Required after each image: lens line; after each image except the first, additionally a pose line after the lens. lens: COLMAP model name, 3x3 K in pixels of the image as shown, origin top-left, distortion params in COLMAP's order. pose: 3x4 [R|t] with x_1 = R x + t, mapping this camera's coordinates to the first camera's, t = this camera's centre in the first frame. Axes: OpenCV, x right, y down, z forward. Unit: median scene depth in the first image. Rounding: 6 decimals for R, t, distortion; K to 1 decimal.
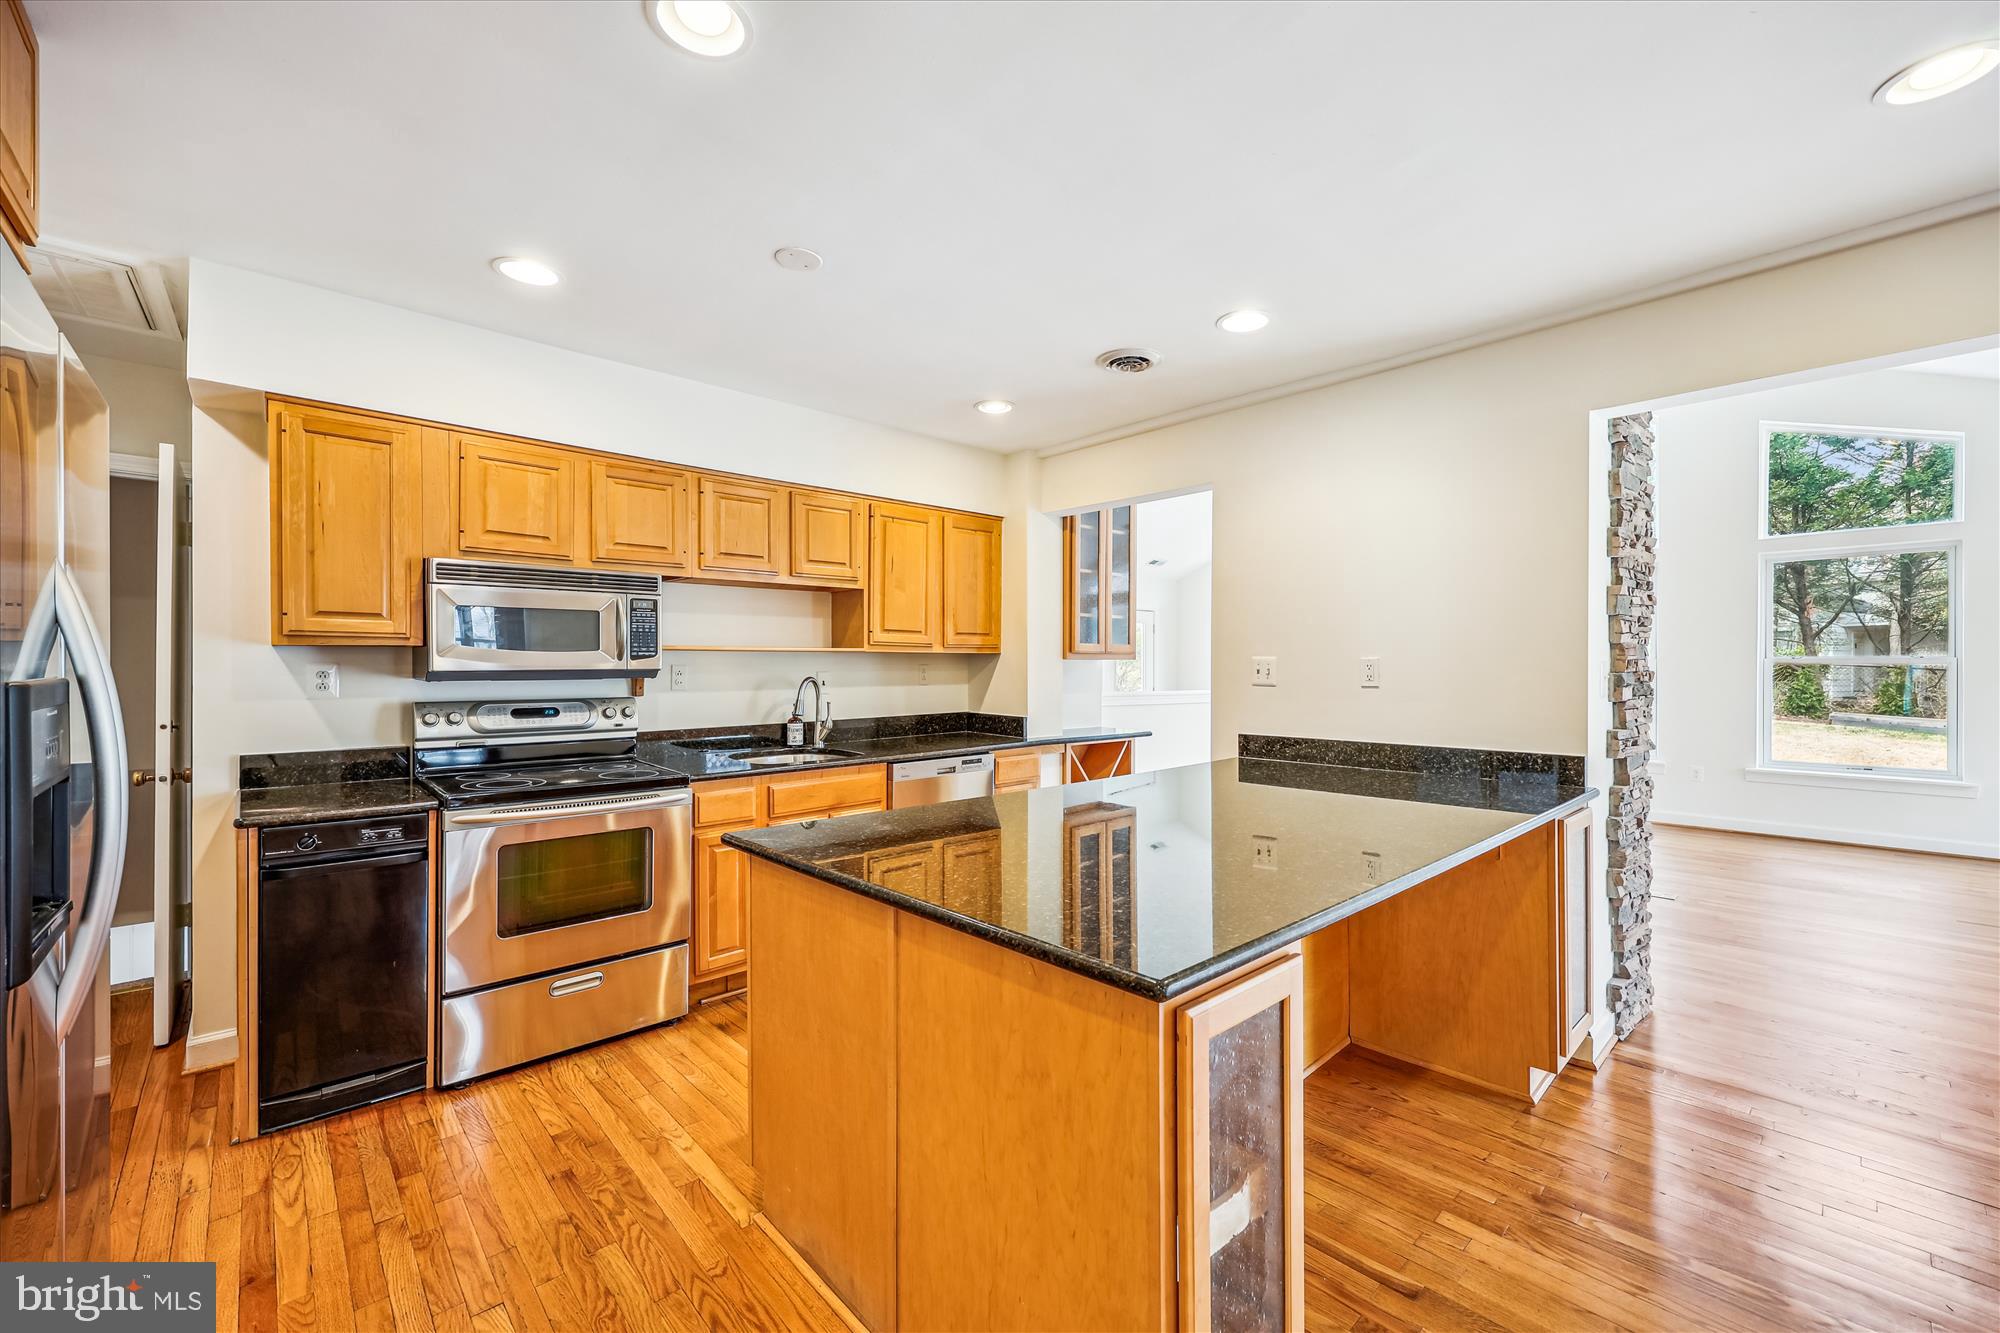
lens RADIAL K [[814.4, 0, 1006.4], [0, 814.4, 674.3], [0, 0, 1]] dist [0.003586, -0.000242]
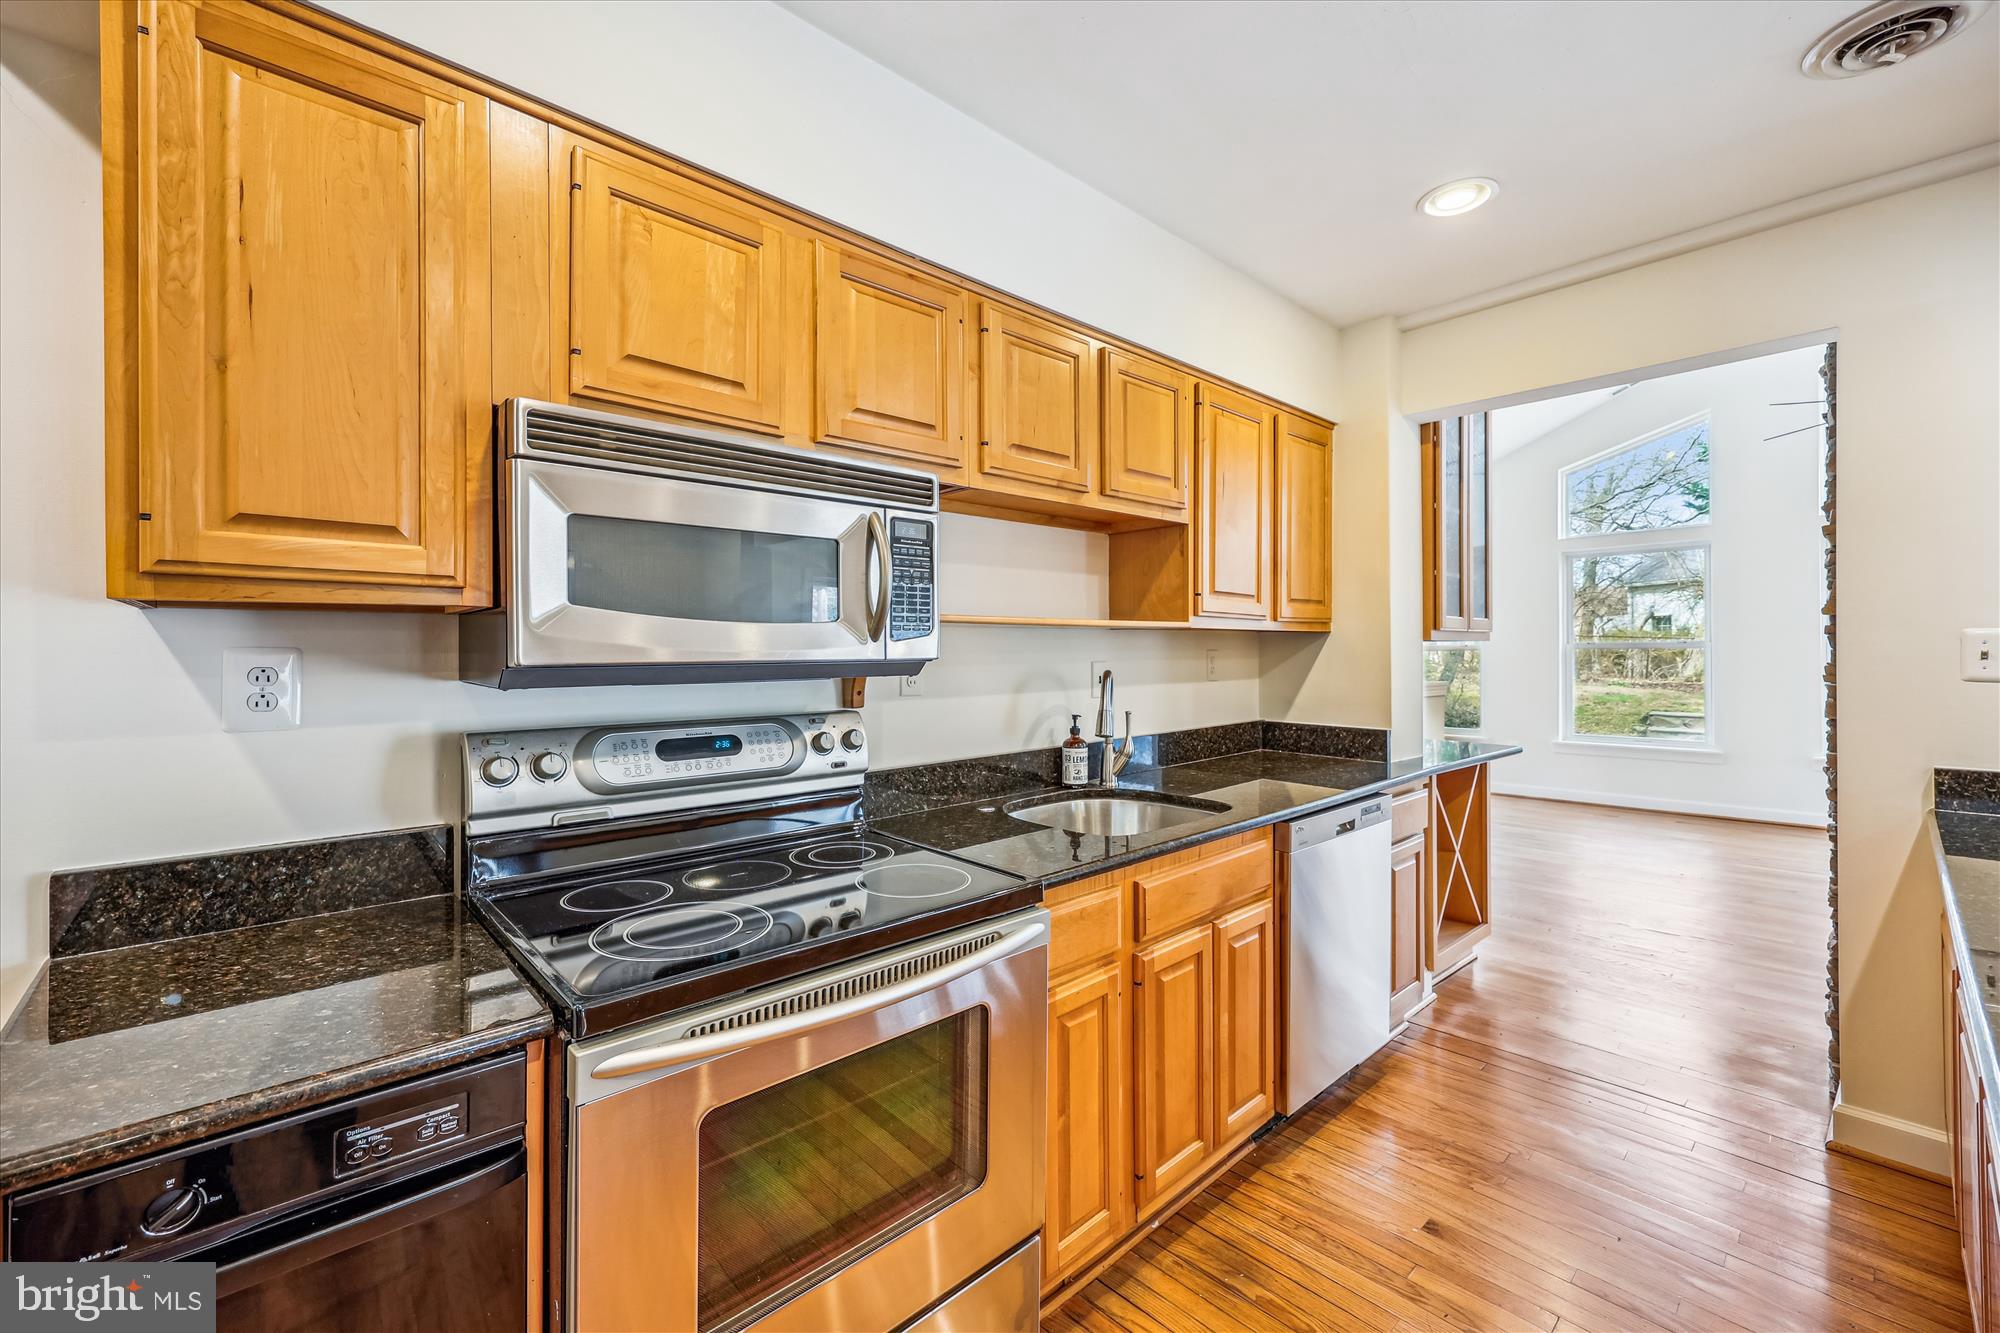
lens RADIAL K [[814.4, 0, 1005.5], [0, 814.4, 653.6], [0, 0, 1]] dist [0.003586, -0.000242]
pose [[0.999982, -0.005925, 0.000056, -0.369675], [0.005925, 0.999921, -0.011106, -0.003081], [0.000010, 0.011106, 0.999938, 0.473678]]
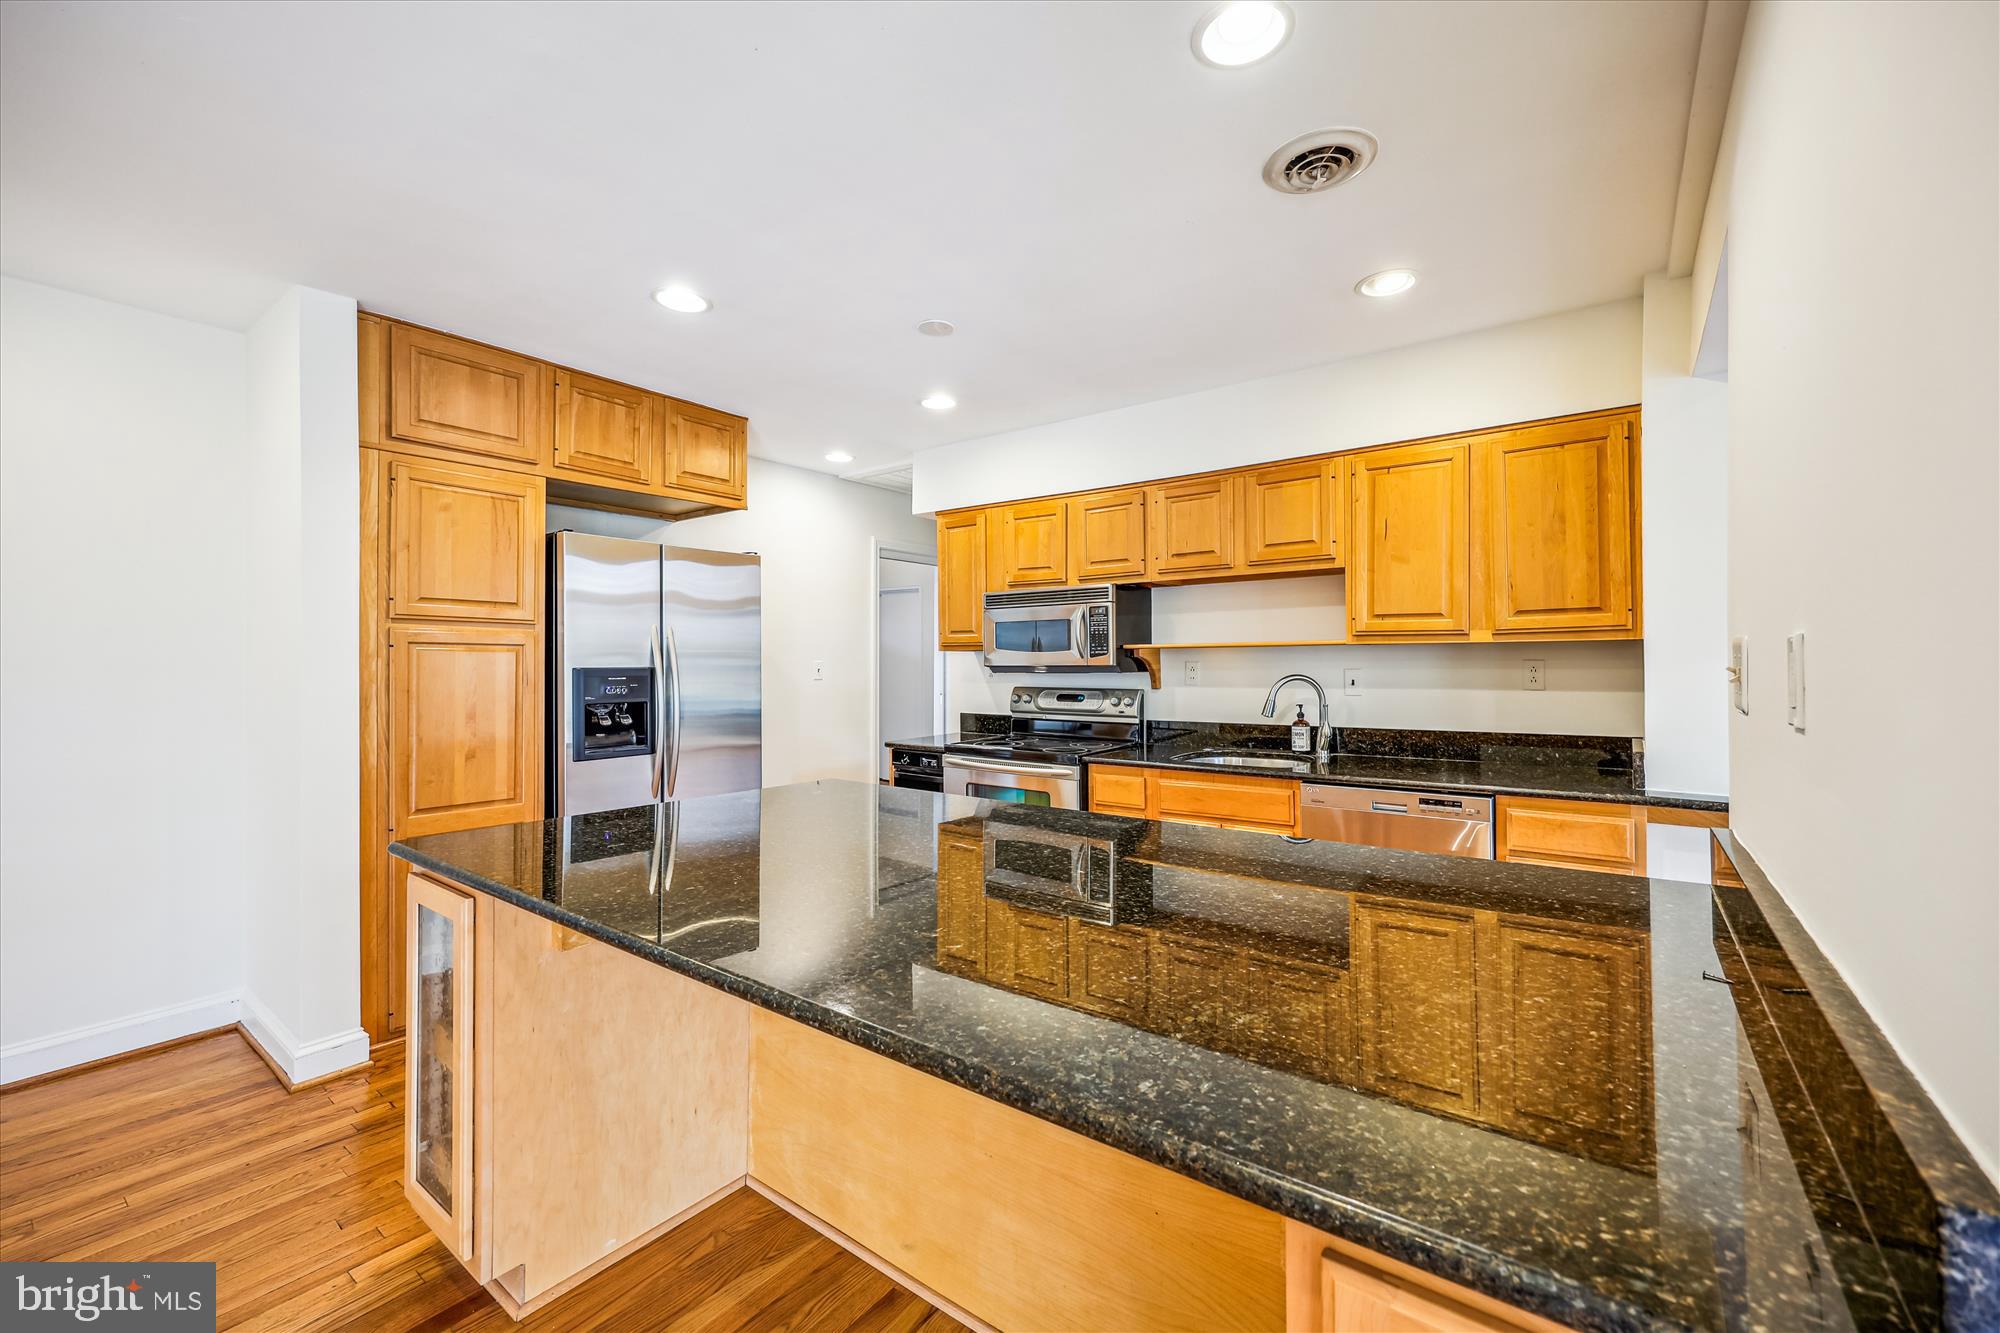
lens RADIAL K [[814.4, 0, 1000.8], [0, 814.4, 672.9], [0, 0, 1]] dist [0.003586, -0.000242]
pose [[0.188148, 0.013502, -0.982048, 0.663995], [-0.005470, 0.999904, 0.012699, -0.009448], [0.982126, 0.002983, 0.188203, 0.605352]]
